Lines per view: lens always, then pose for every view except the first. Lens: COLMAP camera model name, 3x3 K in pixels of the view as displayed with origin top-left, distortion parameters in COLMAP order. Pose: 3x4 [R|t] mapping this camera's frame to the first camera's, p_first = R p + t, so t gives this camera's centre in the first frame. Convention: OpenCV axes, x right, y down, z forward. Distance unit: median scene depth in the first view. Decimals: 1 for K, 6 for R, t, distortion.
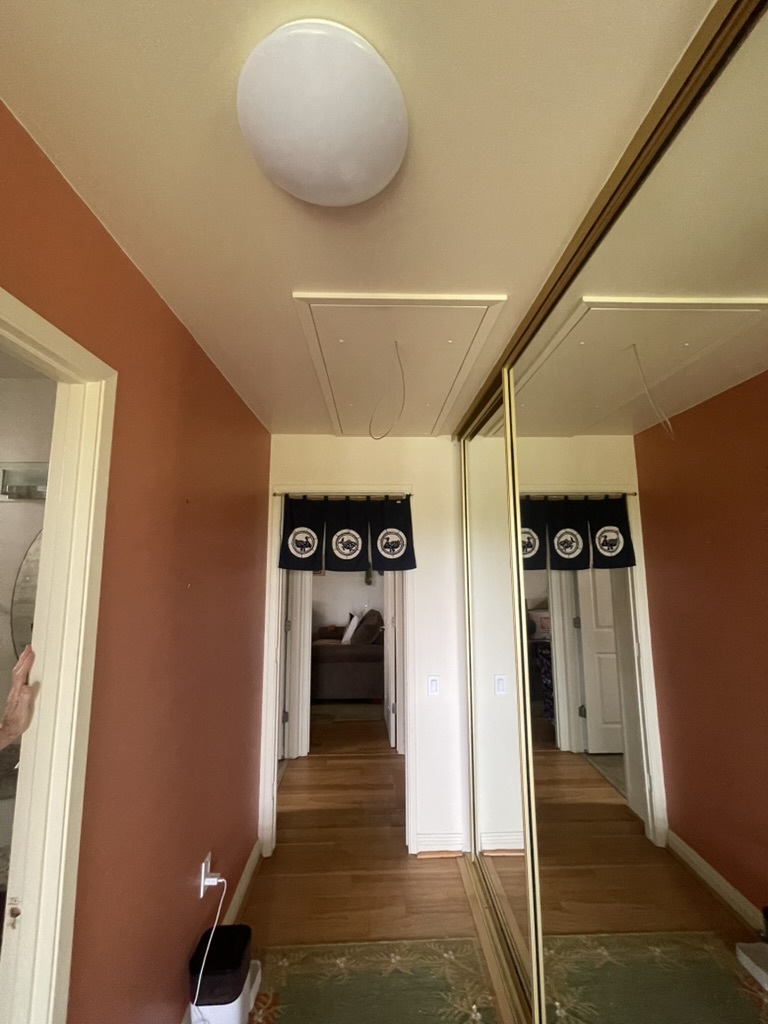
lens RADIAL K [[415.4, 0, 385.2], [0, 415.4, 506.0], [0, 0, 1]] dist [-0.002308, -0.000312]
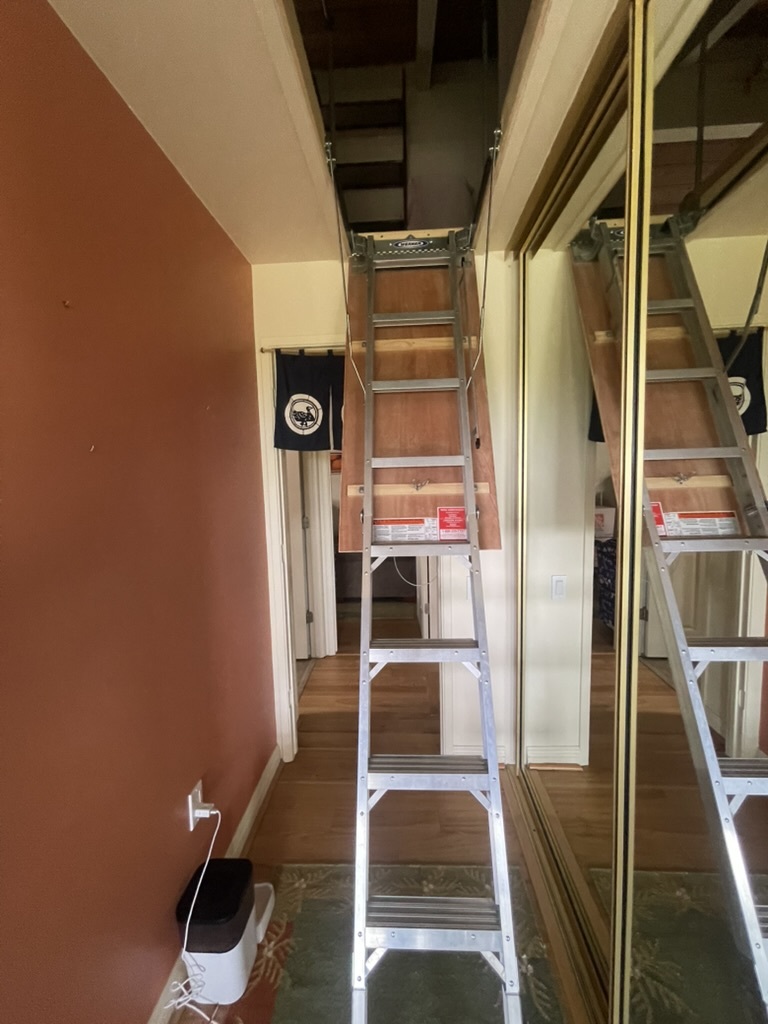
lens RADIAL K [[415.4, 0, 383.4], [0, 415.4, 509.6], [0, 0, 1]] dist [-0.002308, -0.000312]
pose [[0.996125, -0.014857, -0.086680, 0.013492], [0.034737, 0.971951, 0.232603, 0.093914], [0.080793, -0.234712, 0.968702, 0.252203]]
